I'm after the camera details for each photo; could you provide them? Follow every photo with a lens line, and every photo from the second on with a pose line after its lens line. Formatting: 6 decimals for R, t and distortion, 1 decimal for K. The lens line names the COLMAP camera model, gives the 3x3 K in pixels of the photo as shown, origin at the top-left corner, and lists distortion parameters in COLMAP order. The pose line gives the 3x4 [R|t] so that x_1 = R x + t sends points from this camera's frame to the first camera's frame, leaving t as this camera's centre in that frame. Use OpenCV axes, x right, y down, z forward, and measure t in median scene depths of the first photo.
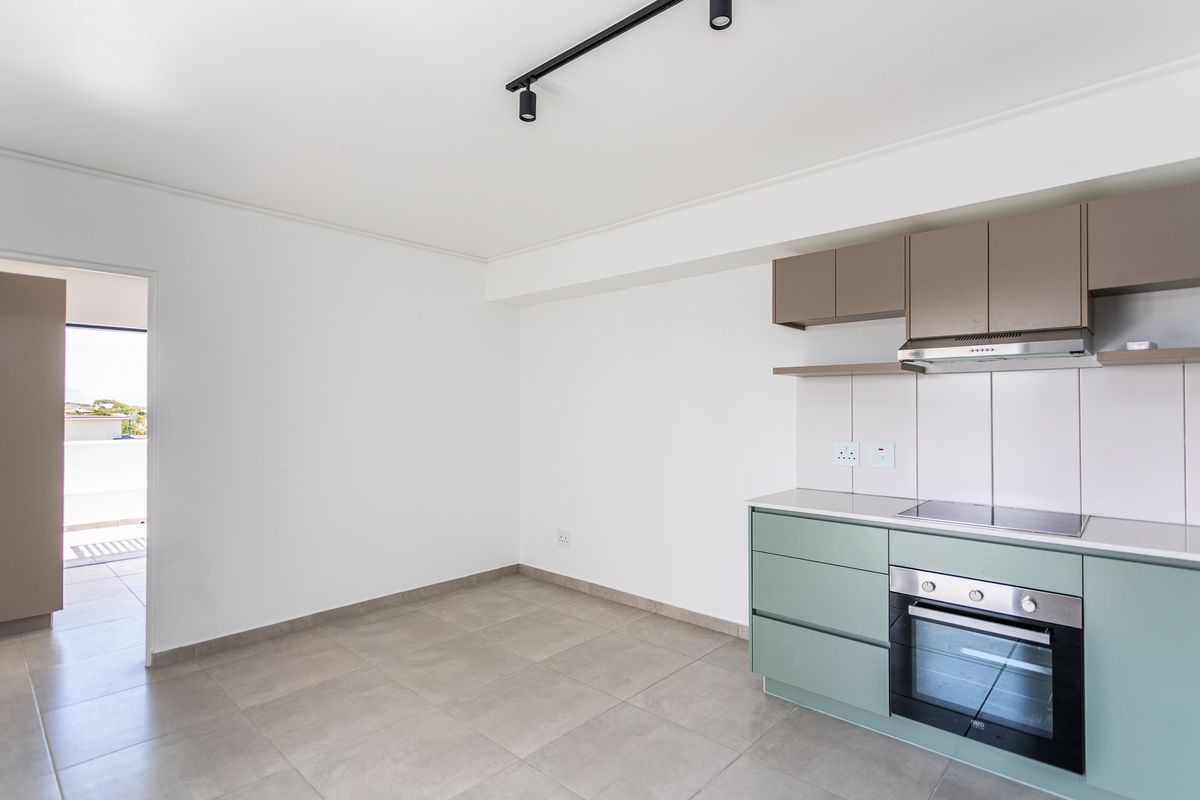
lens RADIAL K [[591.4, 0, 600.0], [0, 591.4, 400.0], [0, 0, 1]] dist [-0.001450, 0.000346]
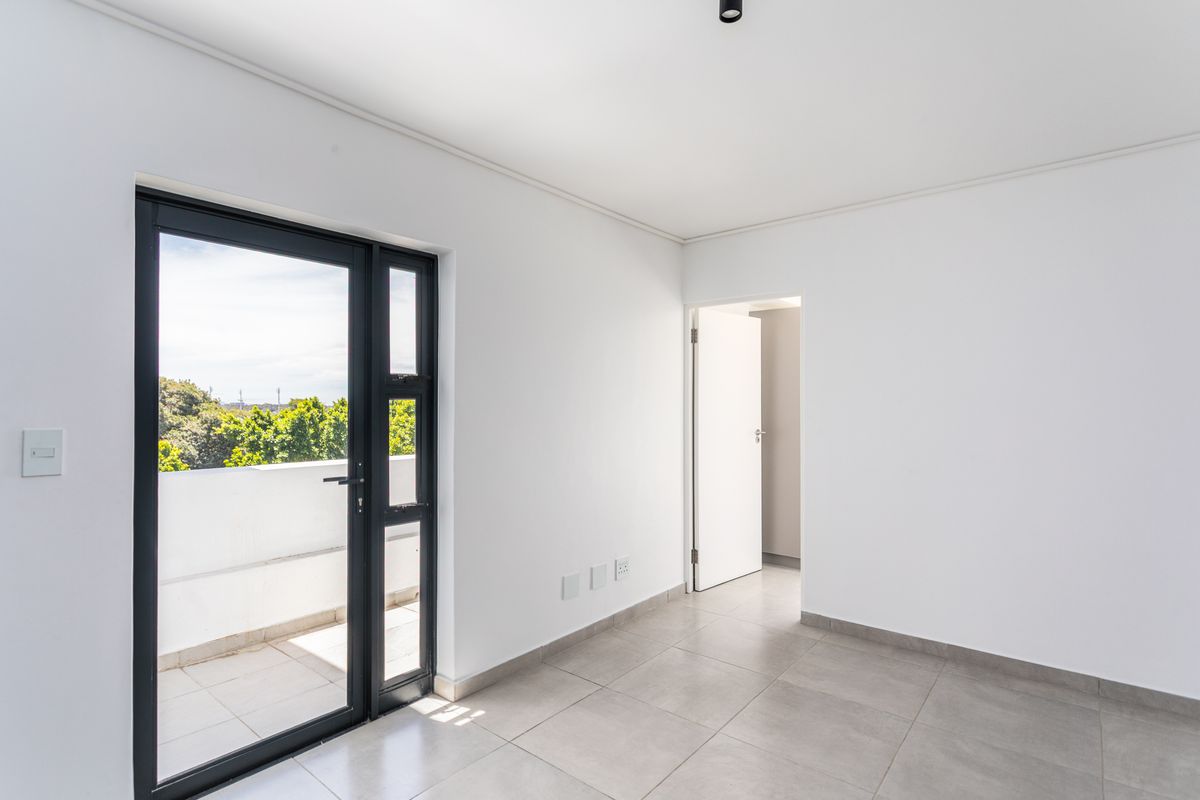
lens RADIAL K [[591.4, 0, 600.0], [0, 591.4, 400.0], [0, 0, 1]] dist [-0.001450, 0.000346]
pose [[0.058796, -0.005460, -0.998255, 0.348795], [0.009646, 0.999941, -0.004901, 0.007710], [0.998223, -0.009341, 0.058846, 0.456677]]
